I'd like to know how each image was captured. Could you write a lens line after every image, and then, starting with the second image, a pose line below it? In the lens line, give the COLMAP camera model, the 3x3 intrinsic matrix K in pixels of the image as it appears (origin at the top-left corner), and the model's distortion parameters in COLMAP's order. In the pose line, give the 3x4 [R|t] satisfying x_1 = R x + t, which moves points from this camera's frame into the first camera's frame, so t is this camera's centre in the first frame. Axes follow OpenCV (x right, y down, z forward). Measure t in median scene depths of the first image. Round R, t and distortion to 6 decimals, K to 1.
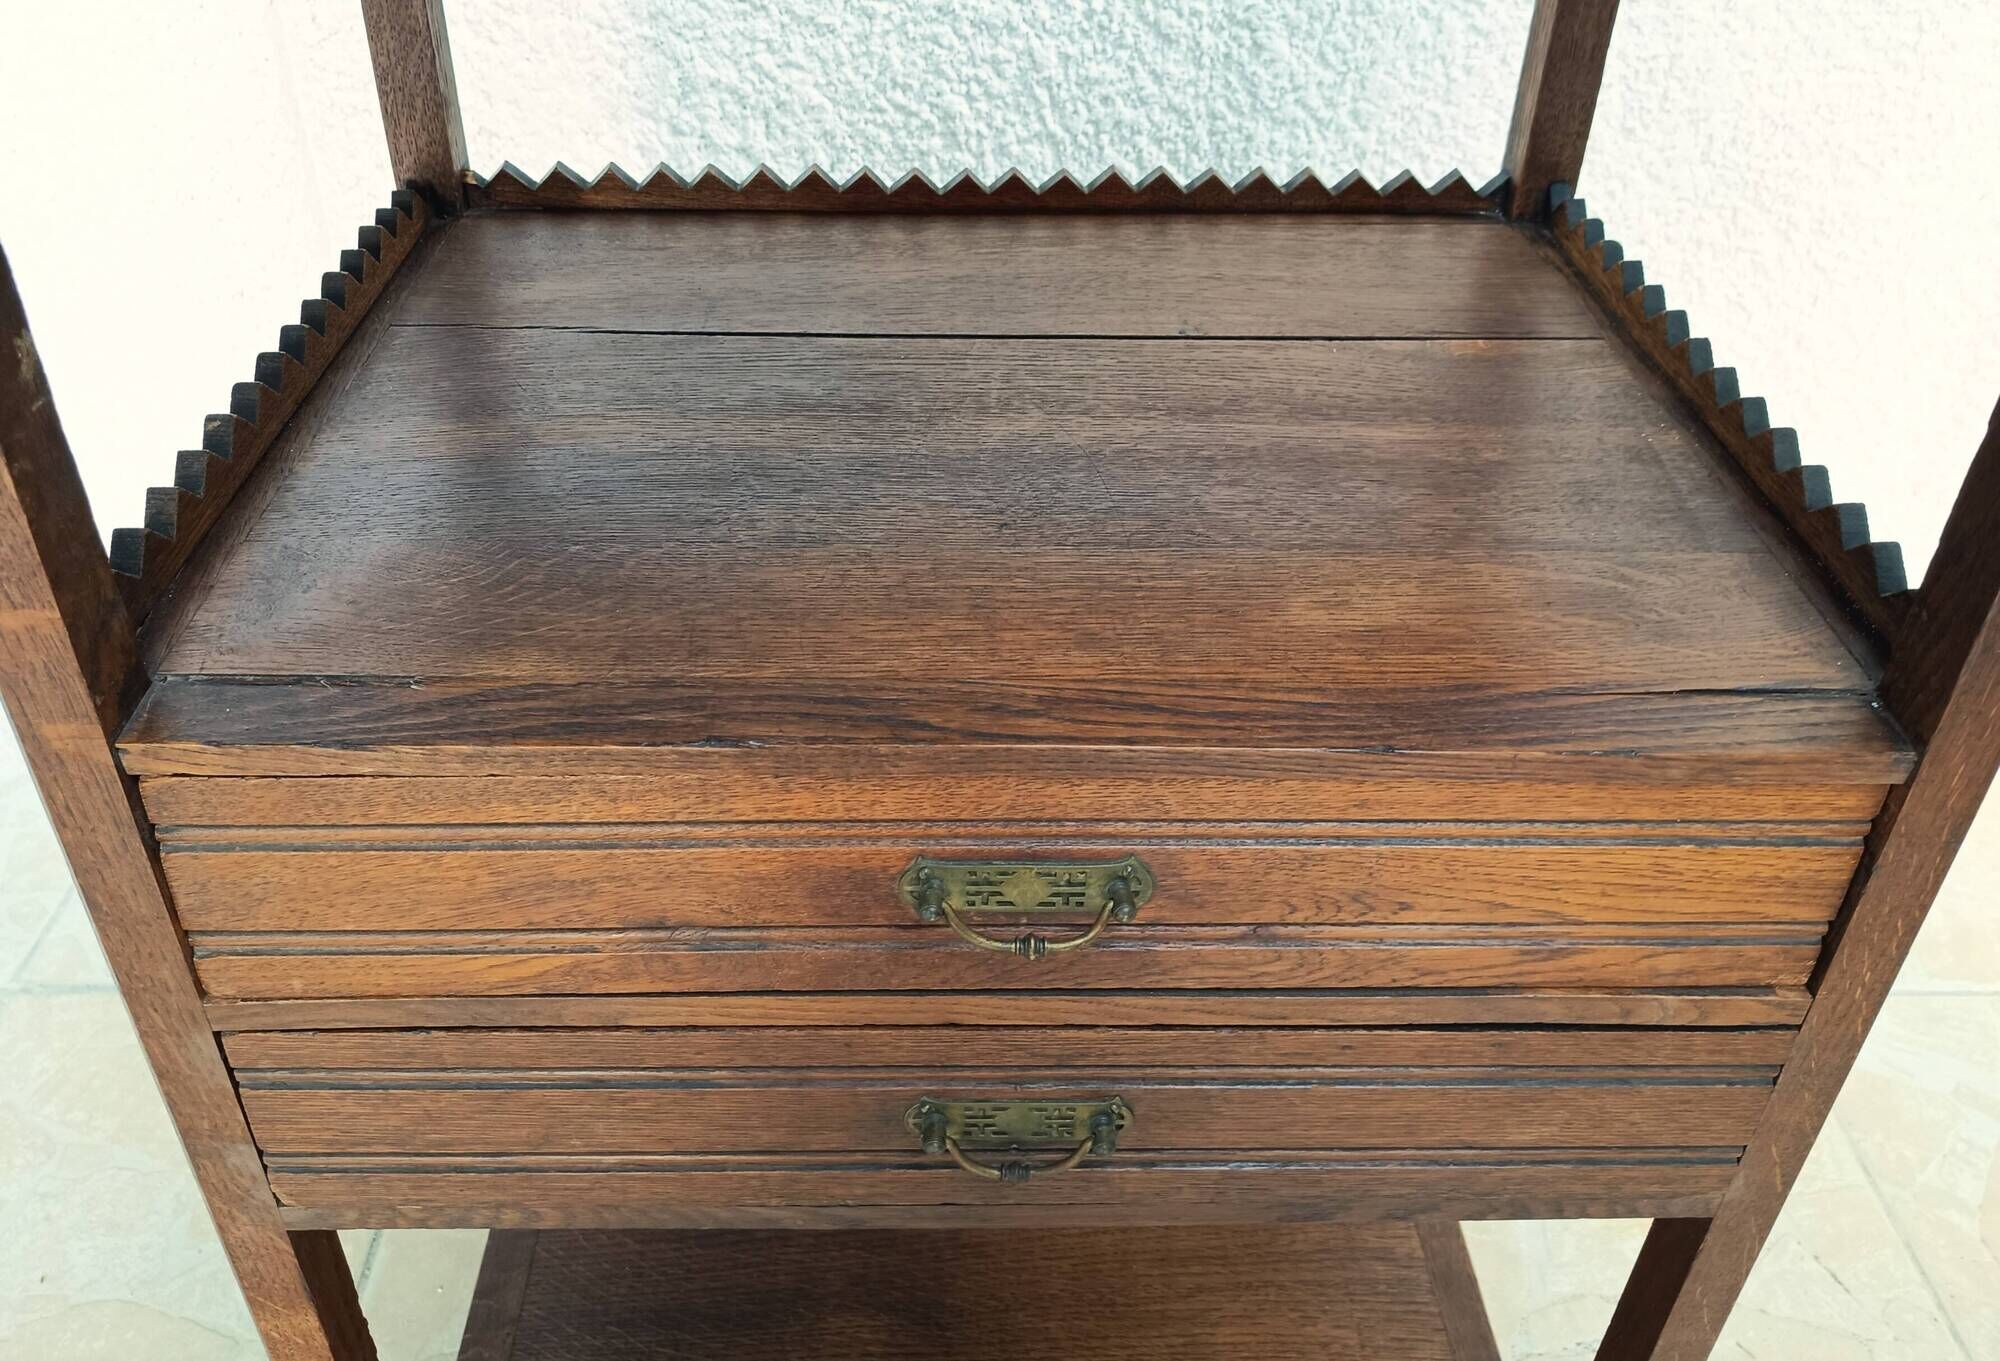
lens RADIAL K [[1573.9, 0, 980.4], [0, 1573.9, 525.6], [0, 0, 1]] dist [0.076935, -0.134747]
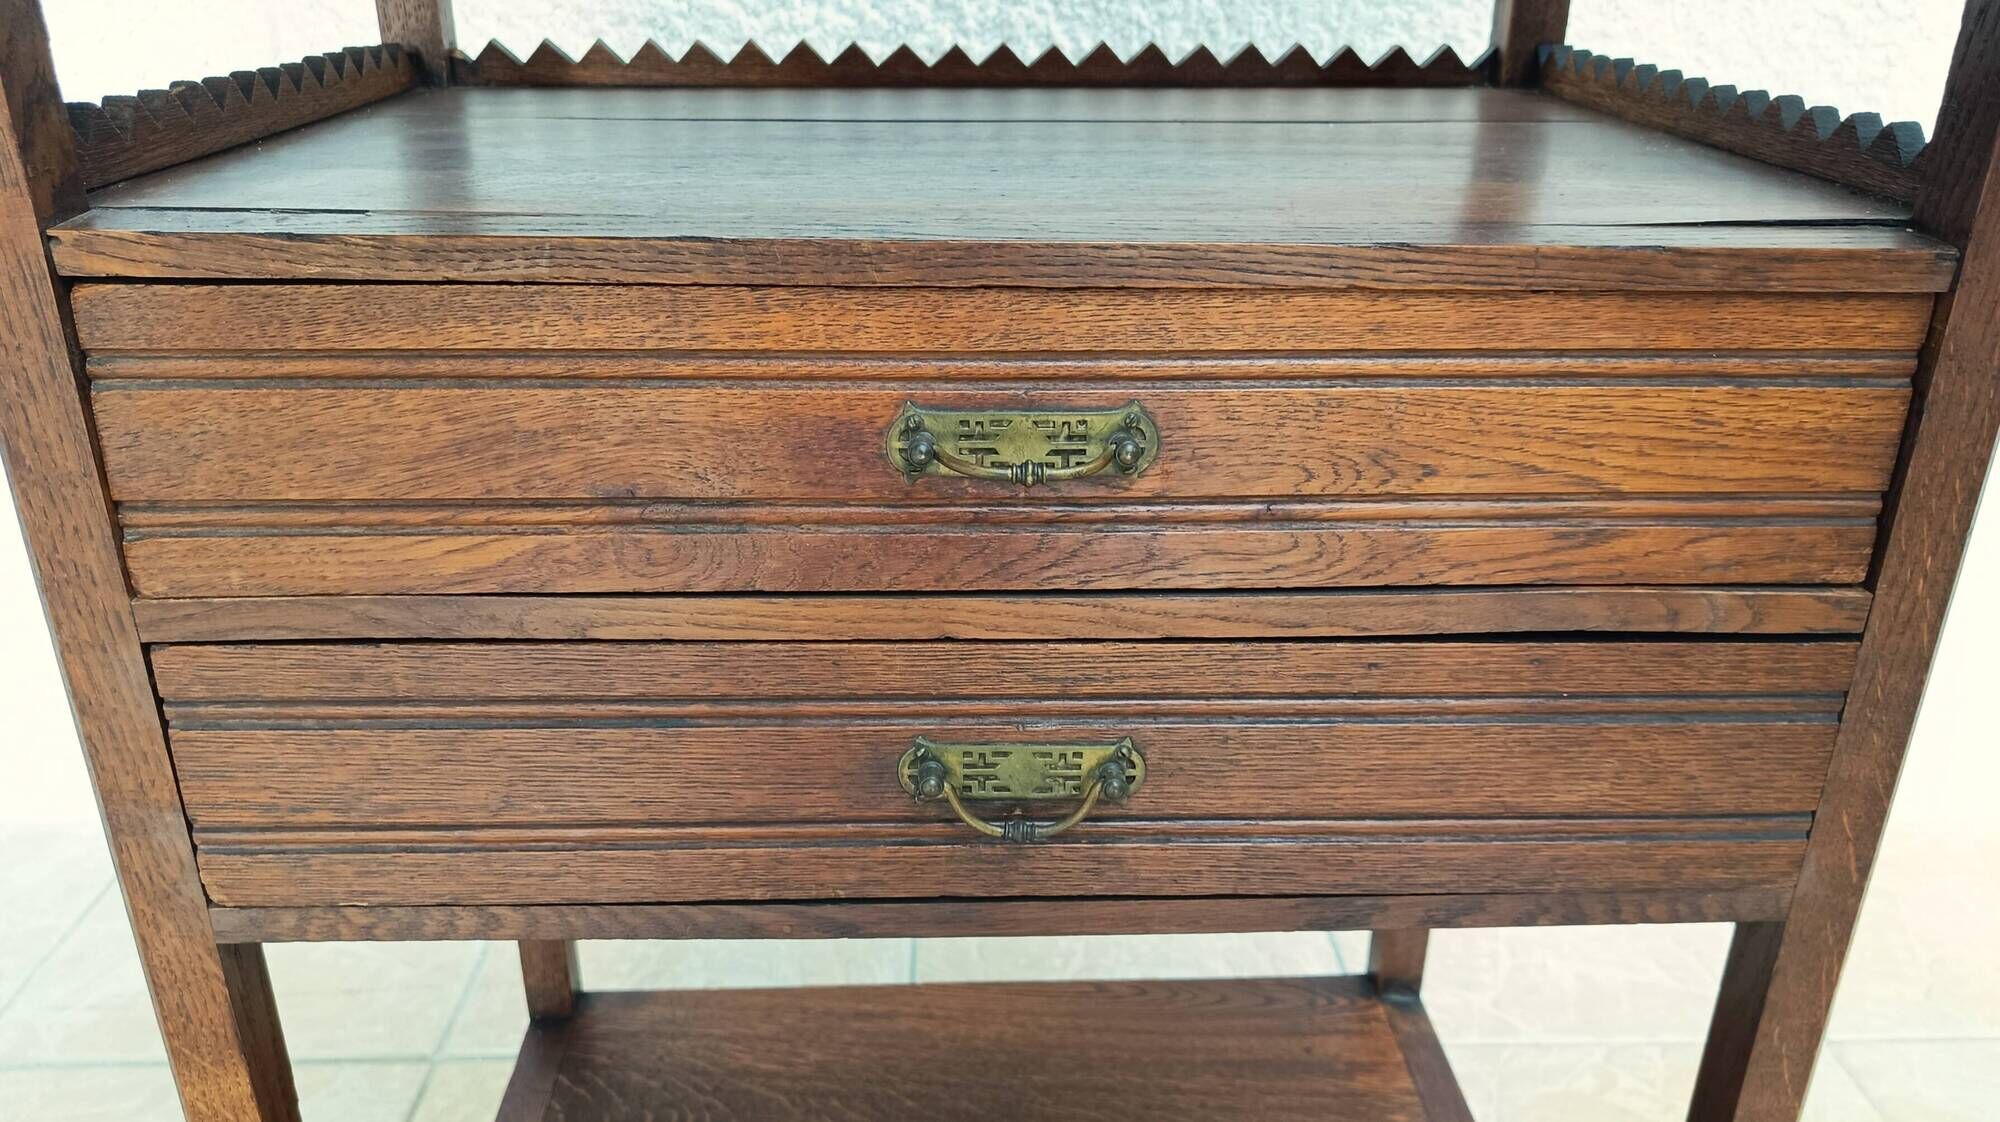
lens RADIAL K [[1567.4, 0, 997.0], [0, 1567.4, 659.1], [0, 0, 1]] dist [0.093949, -0.184193]
pose [[0.999797, -0.018484, 0.008067, 0.003647], [0.019360, 0.991707, -0.127050, 0.454245], [-0.005652, 0.127180, 0.991864, 0.090986]]
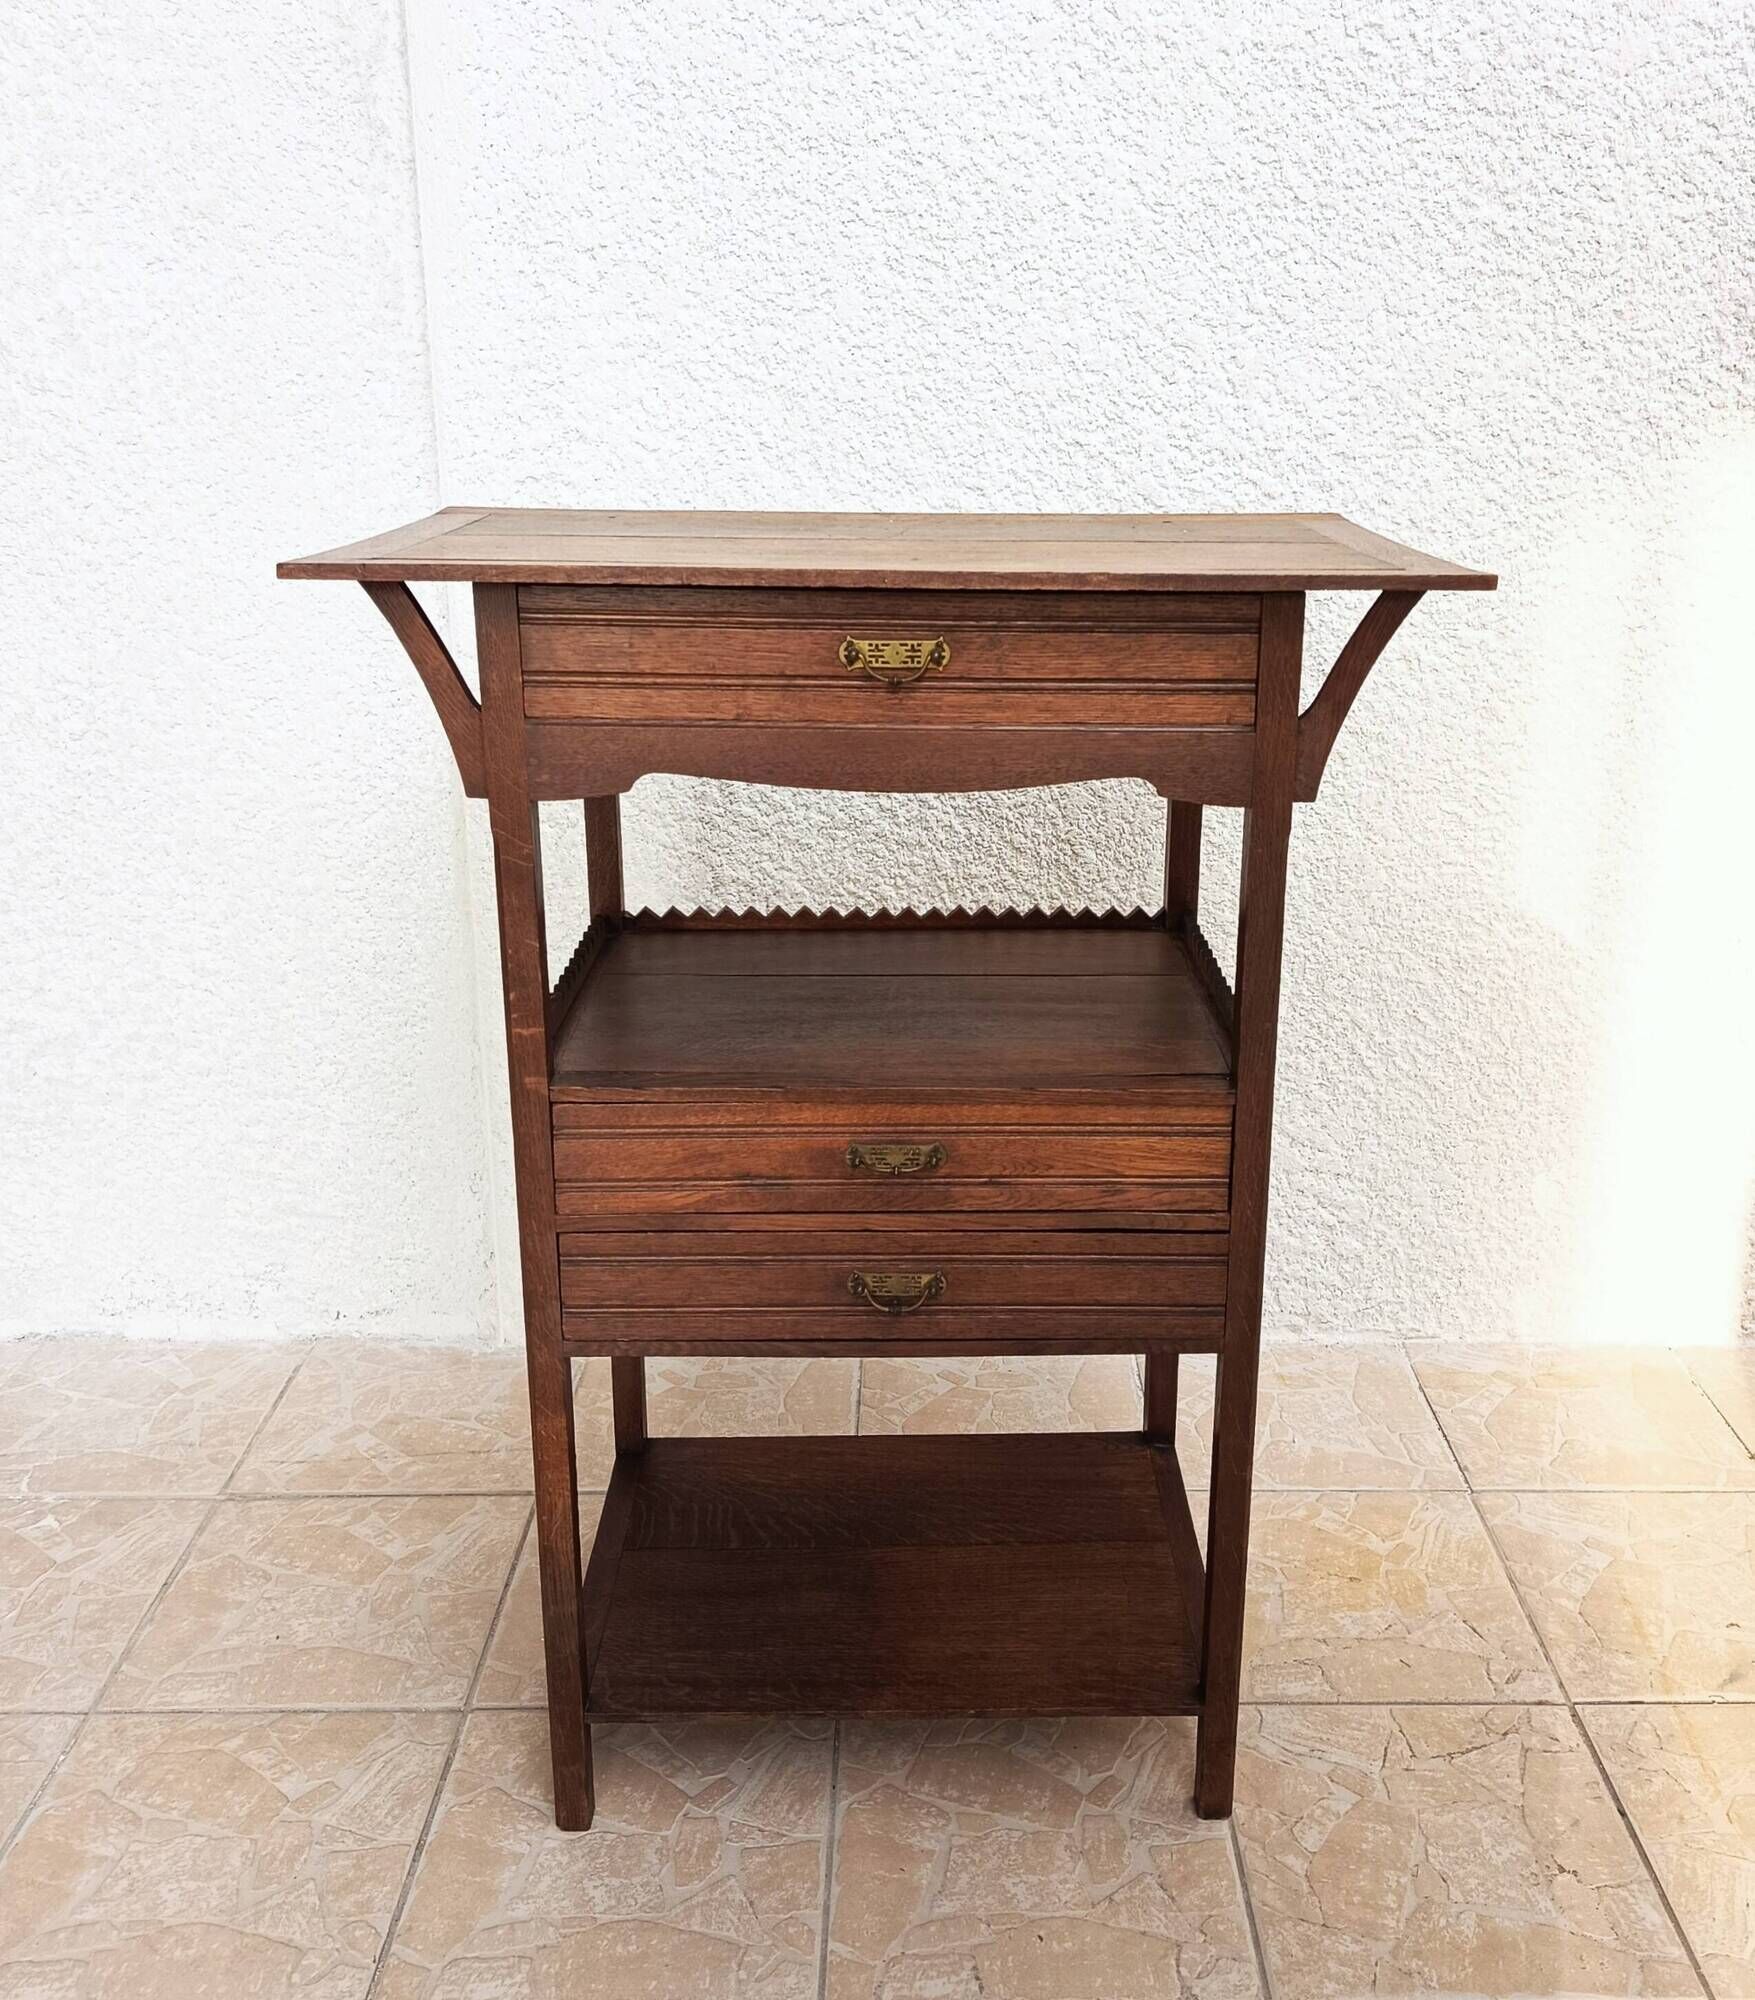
lens RADIAL K [[1873.7, 0, 975.2], [0, 1873.7, 937.8], [0, 0, 1]] dist [0.080490, -0.128240]
pose [[0.999878, -0.011965, 0.010073, 0.123638], [0.014233, 0.963069, -0.268879, 0.664652], [-0.006484, 0.268990, 0.963121, -1.856285]]
